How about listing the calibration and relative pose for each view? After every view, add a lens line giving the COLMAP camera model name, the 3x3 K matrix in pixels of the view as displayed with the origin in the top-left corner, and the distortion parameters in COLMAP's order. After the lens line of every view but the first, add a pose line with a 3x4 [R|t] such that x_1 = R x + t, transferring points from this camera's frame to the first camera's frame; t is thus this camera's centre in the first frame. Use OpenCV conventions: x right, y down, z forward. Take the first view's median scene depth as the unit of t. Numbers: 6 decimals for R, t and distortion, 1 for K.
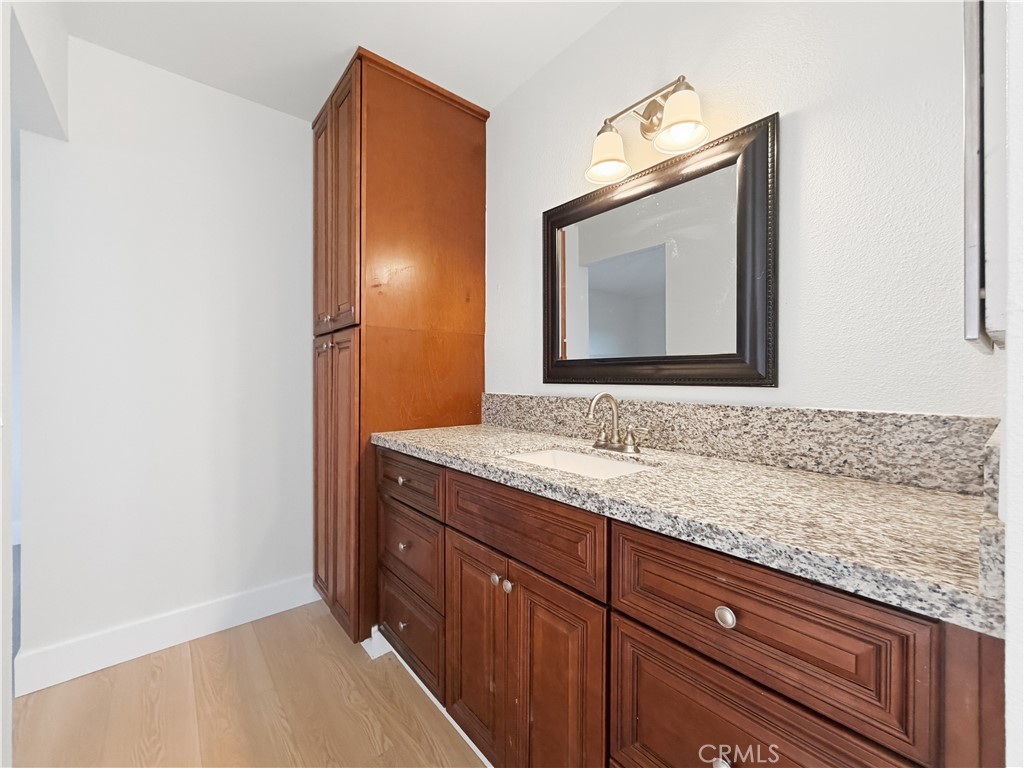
lens RADIAL K [[416.3, 0, 512.0], [0, 416.3, 384.0], [0, 0, 1]] dist [0.001572, 0.000205]
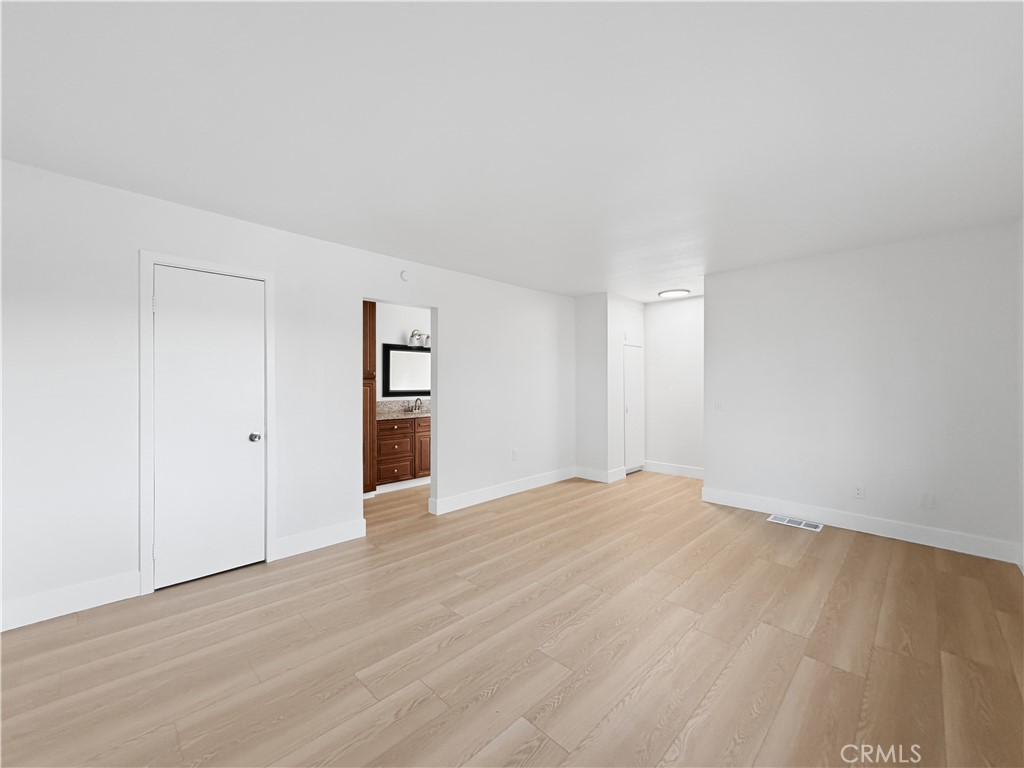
lens RADIAL K [[416.3, 0, 511.8], [0, 416.3, 378.3], [0, 0, 1]] dist [0.001735, 0.000029]
pose [[-0.088083, 0.008605, 0.996076, -3.789281], [0.014302, 0.999871, -0.007373, -0.128274], [-0.996011, 0.013597, -0.088194, 0.364493]]
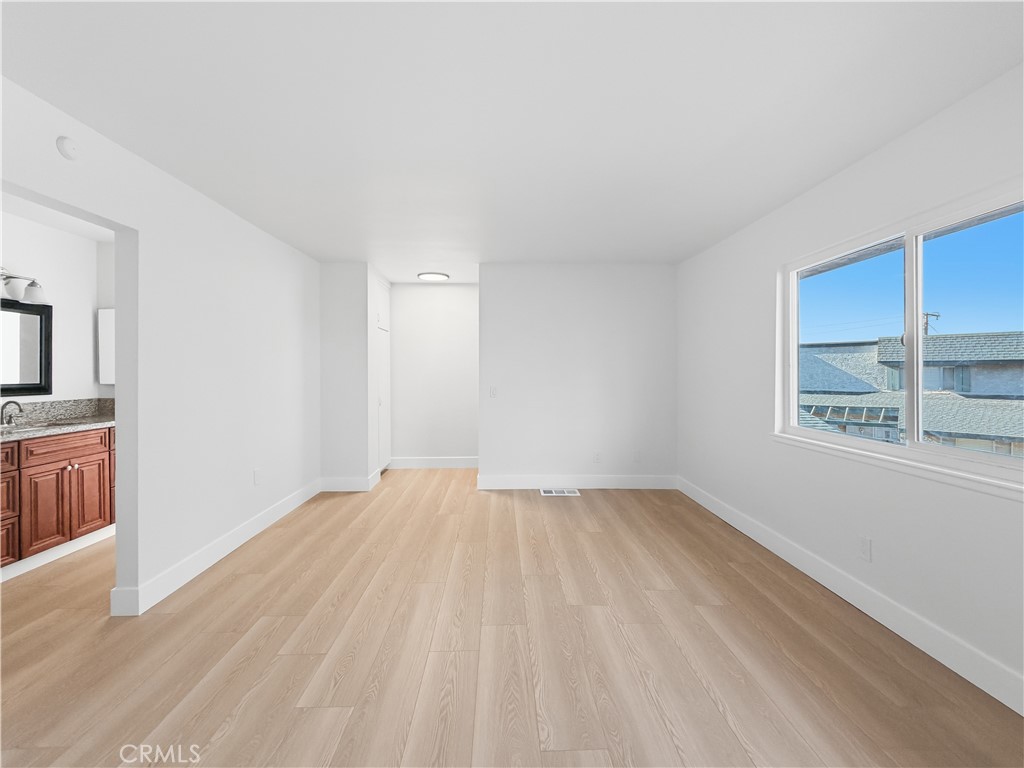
lens RADIAL K [[422.4, 0, 510.8], [0, 422.4, 372.0], [0, 0, 1]] dist [-0.000989, 0.000321]
pose [[-0.780069, -0.001663, 0.625692, -2.956446], [0.007728, 0.999895, 0.012293, -0.127527], [-0.625646, 0.014425, -0.779974, 0.976834]]
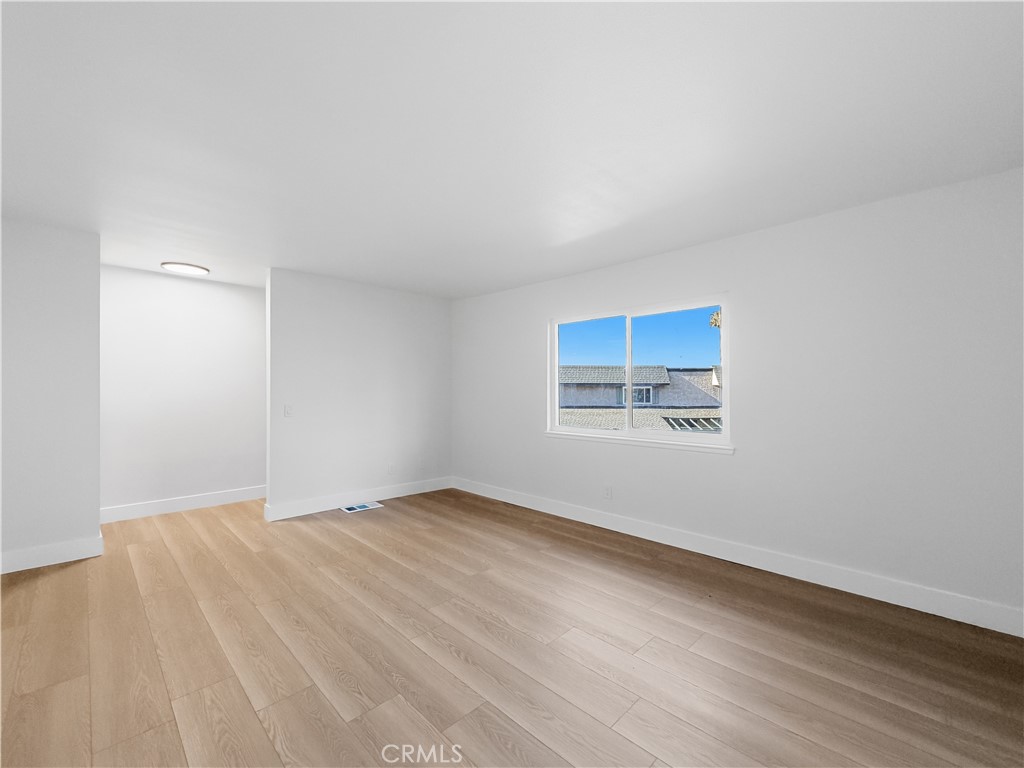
lens RADIAL K [[427.1, 0, 507.2], [0, 427.1, 391.3], [0, 0, 1]] dist [-0.000429, 0.000355]
pose [[-0.997166, -0.004843, -0.075077, -2.141617], [-0.005912, 0.999884, 0.014021, -0.127505], [0.075000, 0.014425, -0.997079, 1.624792]]
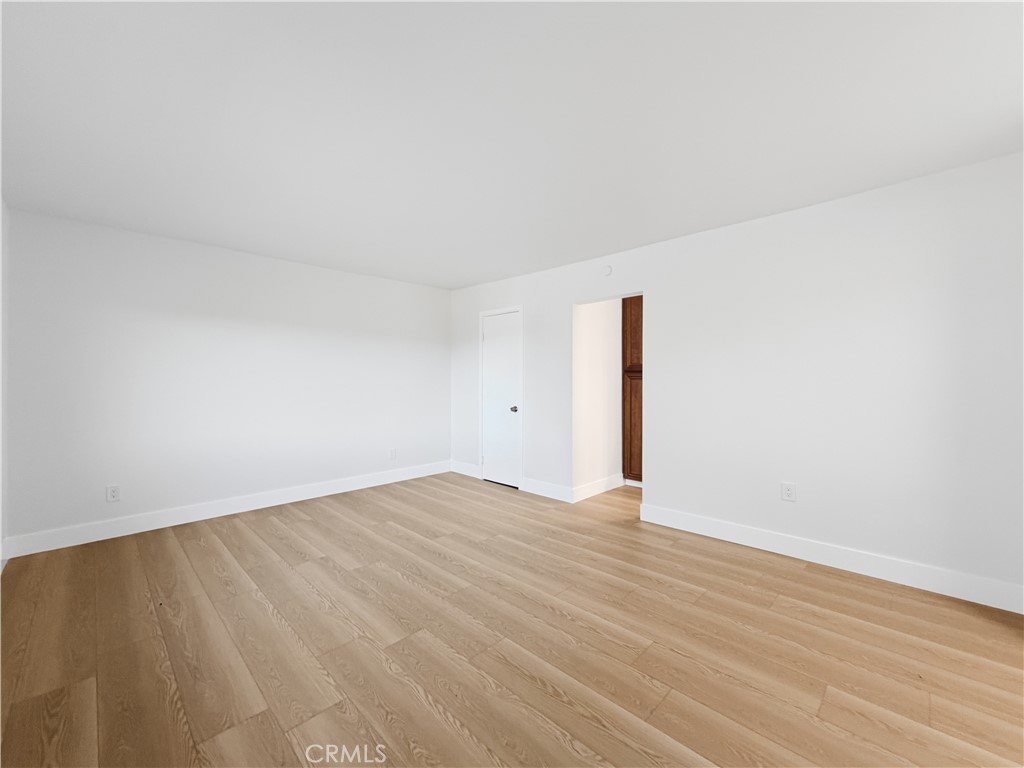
lens RADIAL K [[416.3, 0, 512.0], [0, 416.3, 384.0], [0, 0, 1]] dist [0.001572, 0.000205]
pose [[0.995821, -0.005179, 0.091181, -1.945760], [0.005534, 0.999978, -0.003646, -0.062476], [-0.091160, 0.004135, 0.995828, -1.873337]]
